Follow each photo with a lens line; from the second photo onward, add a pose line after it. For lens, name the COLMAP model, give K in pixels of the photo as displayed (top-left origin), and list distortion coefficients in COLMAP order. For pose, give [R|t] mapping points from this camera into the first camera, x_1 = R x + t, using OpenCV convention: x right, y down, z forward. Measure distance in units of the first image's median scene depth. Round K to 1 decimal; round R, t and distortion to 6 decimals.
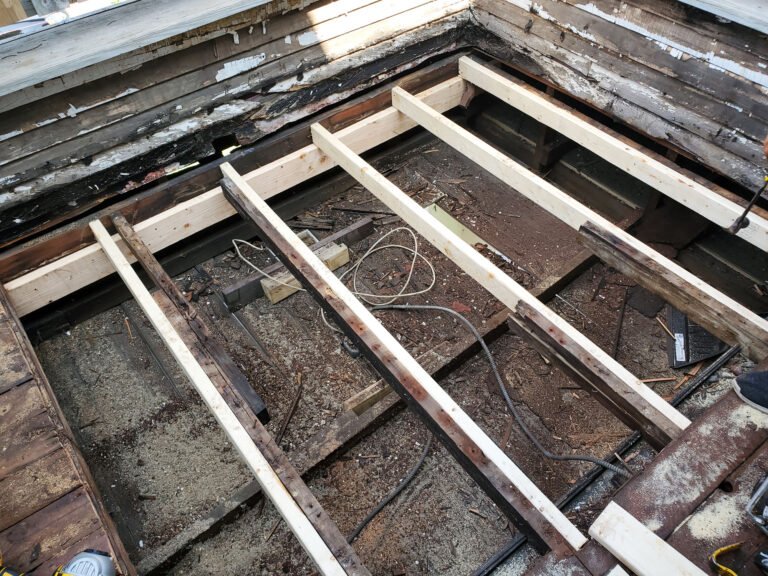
lens RADIAL K [[610.6, 0, 388.2], [0, 610.6, 285.8], [0, 0, 1]] dist [-0.002284, 0.032338]
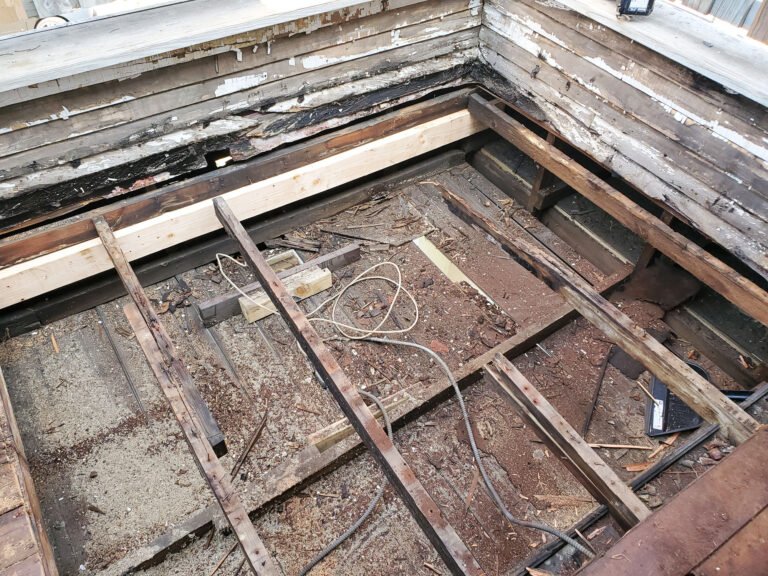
lens RADIAL K [[609.3, 0, 376.7], [0, 609.3, 278.8], [0, 0, 1]] dist [0.000418, 0.032877]
pose [[0.994647, 0.103247, -0.004102, 0.013381], [-0.103322, 0.994258, -0.027856, -0.039154], [0.001203, 0.028131, 0.999604, 0.020423]]
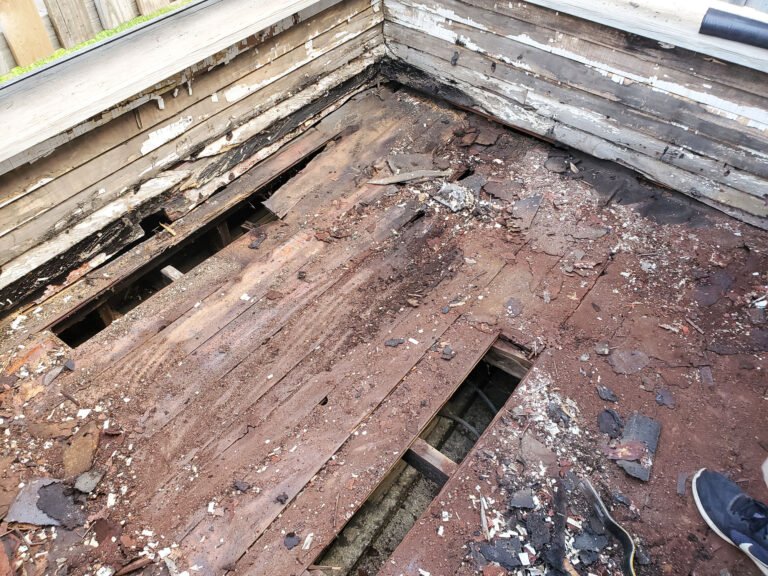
lens RADIAL K [[610.6, 0, 388.2], [0, 610.6, 285.8], [0, 0, 1]] dist [-0.002284, 0.032338]
pose [[0.960652, -0.163246, 0.224720, -0.168031], [0.166543, 0.986025, 0.004340, -0.098180], [-0.222288, 0.033256, 0.974414, 0.094471]]
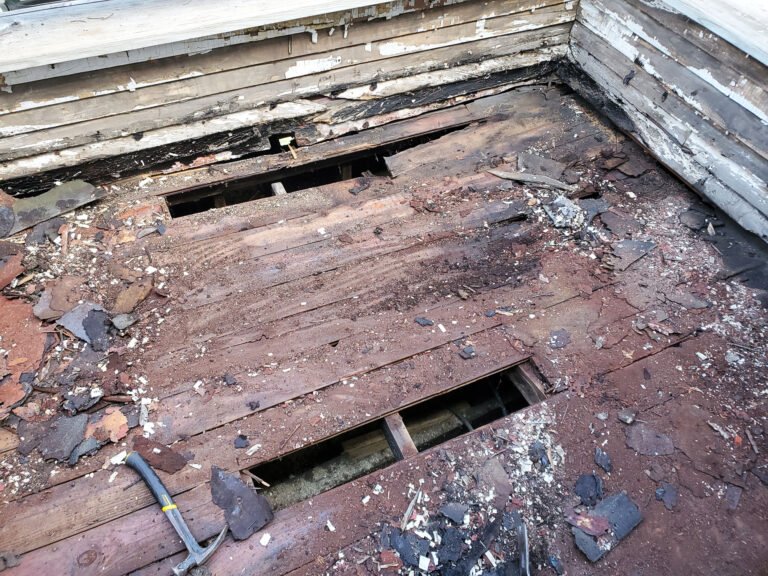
lens RADIAL K [[606.3, 0, 377.8], [0, 606.3, 274.0], [0, 0, 1]] dist [0.015937, 0.007607]
pose [[0.974083, 0.212047, -0.078727, -0.002390], [-0.211238, 0.977258, 0.018558, -0.083106], [0.080872, -0.001447, 0.996723, 0.069582]]
